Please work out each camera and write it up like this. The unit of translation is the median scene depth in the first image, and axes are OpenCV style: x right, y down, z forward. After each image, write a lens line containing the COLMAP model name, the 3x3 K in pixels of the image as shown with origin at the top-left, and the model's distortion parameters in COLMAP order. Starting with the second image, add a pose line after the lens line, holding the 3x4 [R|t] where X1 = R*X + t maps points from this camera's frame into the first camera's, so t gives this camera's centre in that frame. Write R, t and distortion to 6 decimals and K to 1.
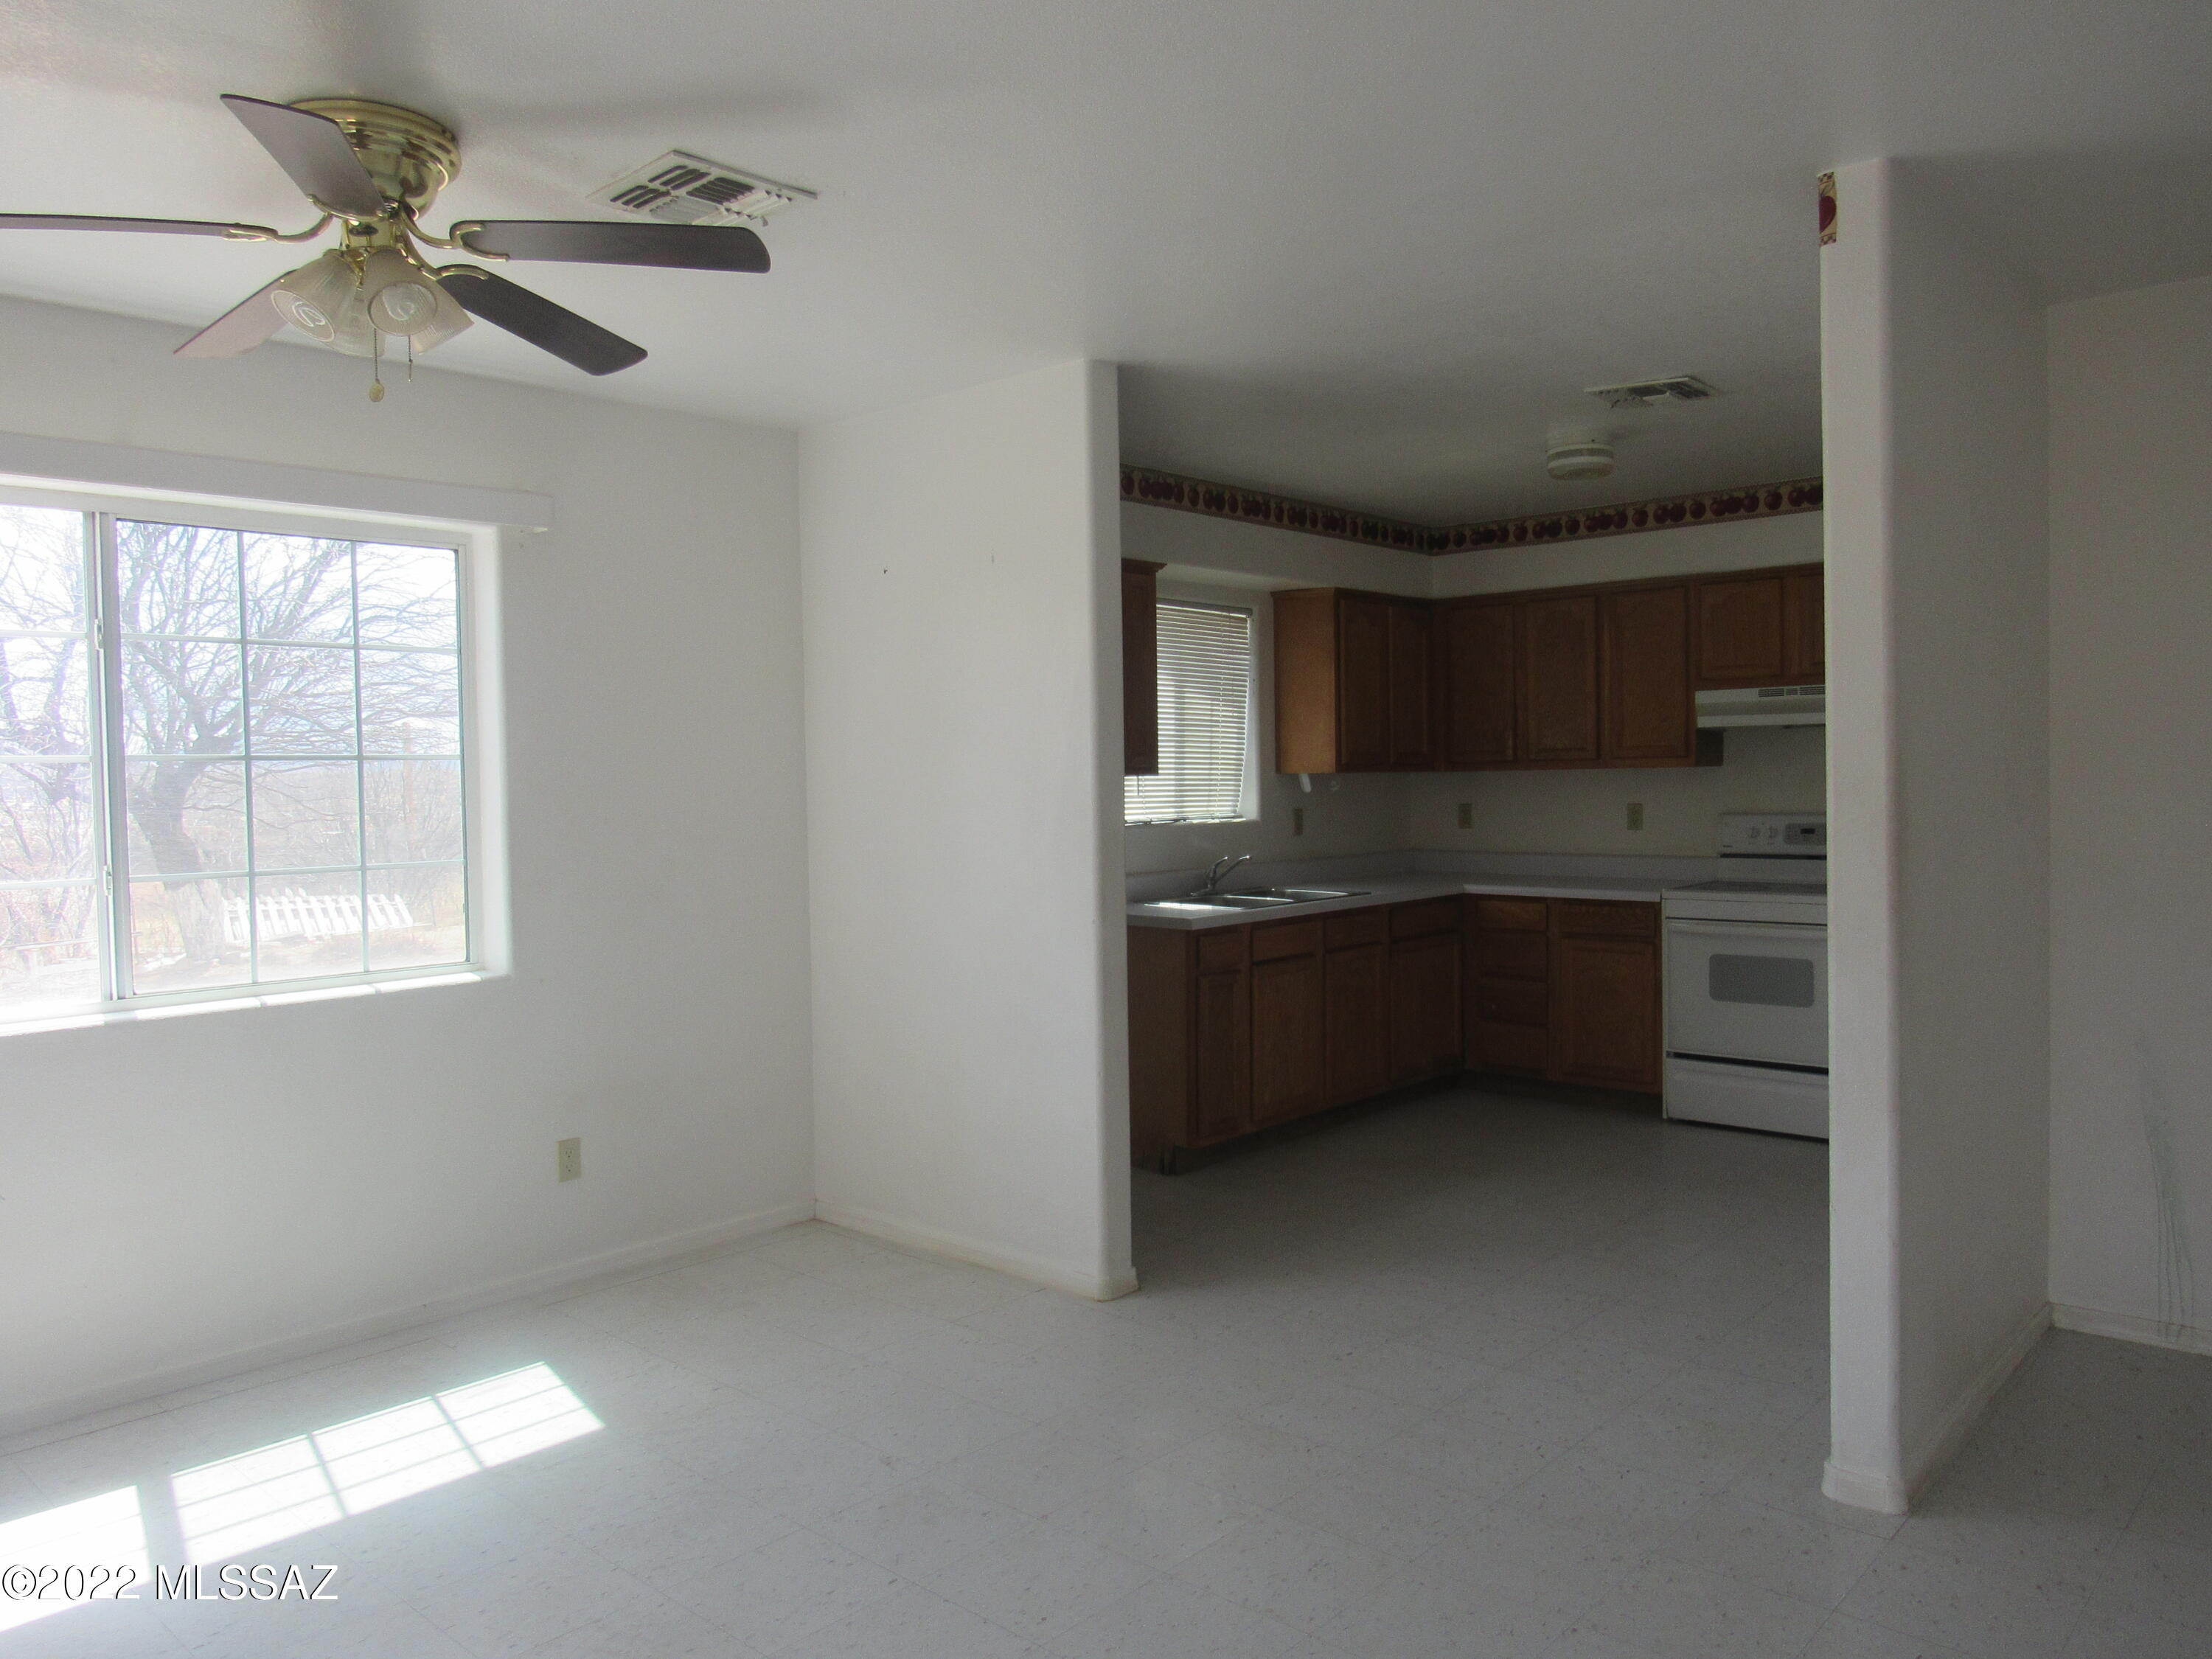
lens RADIAL K [[1569.7, 0, 1091.7], [0, 1569.7, 814.4], [0, 0, 1]] dist [-0.008823, -0.006805]
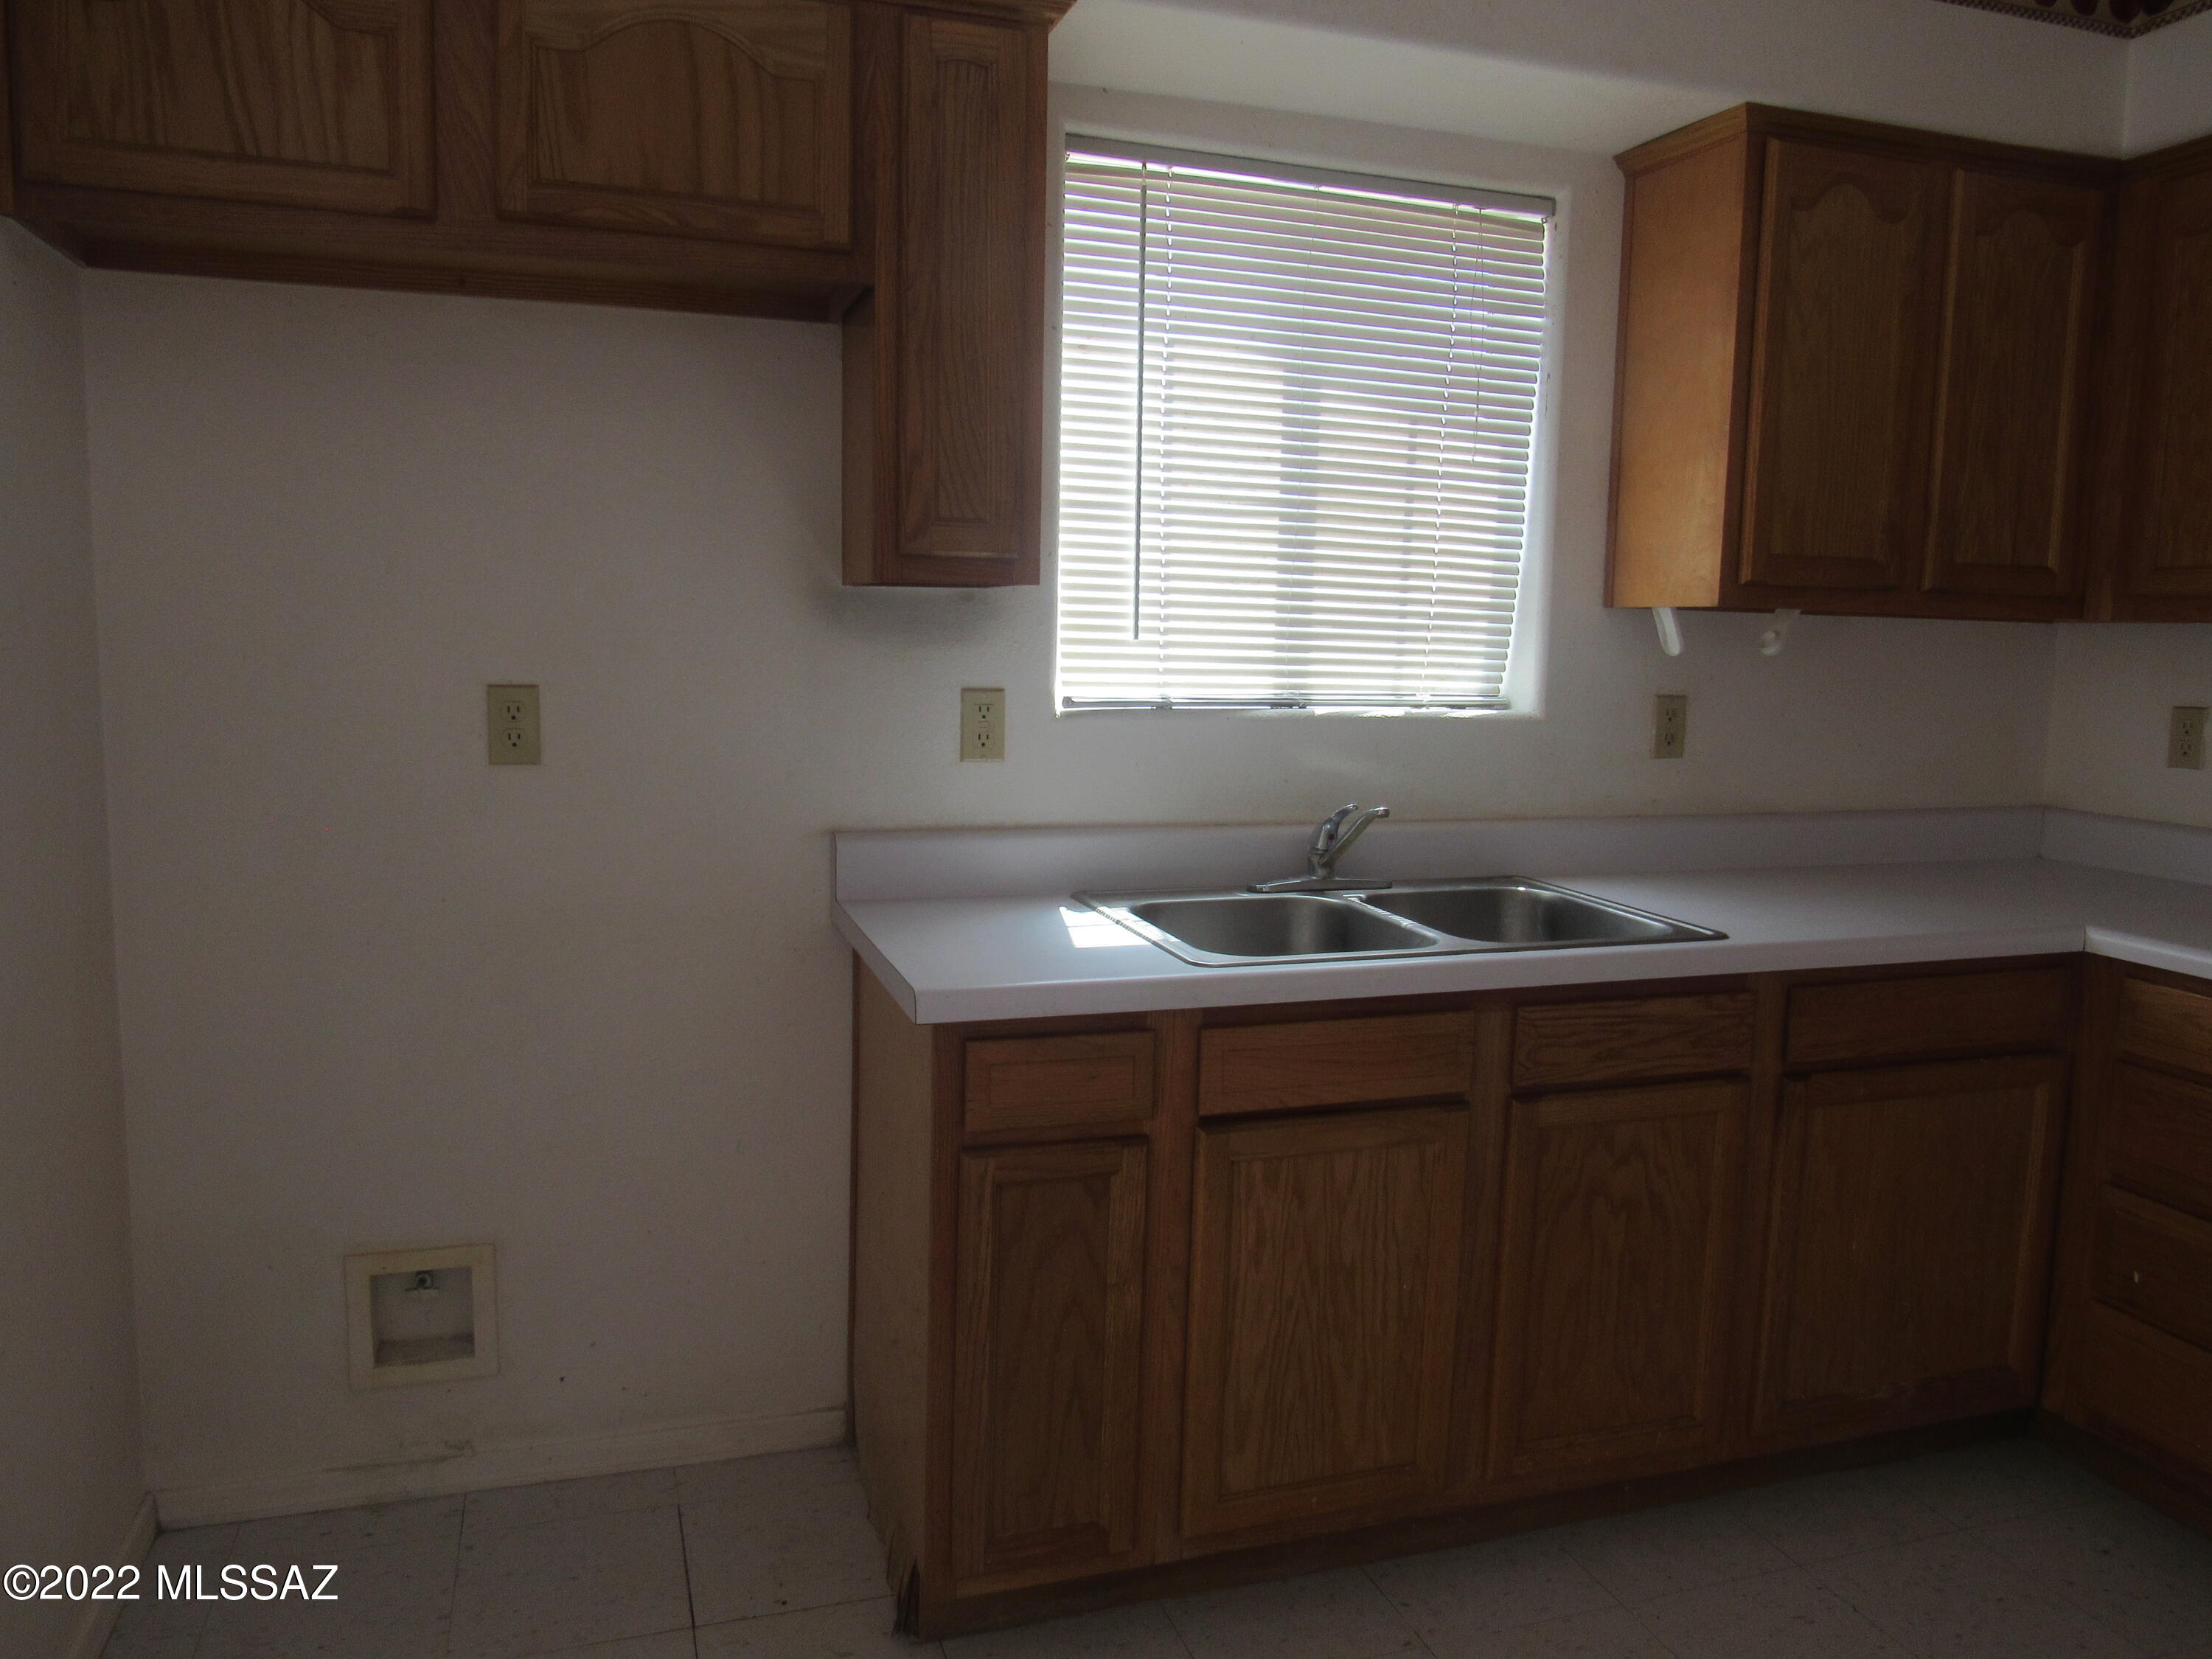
lens RADIAL K [[1569.7, 0, 1099.7], [0, 1569.7, 816.6], [0, 0, 1]] dist [-0.008823, -0.006805]
pose [[0.875465, 0.095724, -0.473707, 0.206752], [-0.051093, 0.993027, 0.106239, -0.008295], [0.480574, -0.068805, 0.874251, 0.576542]]
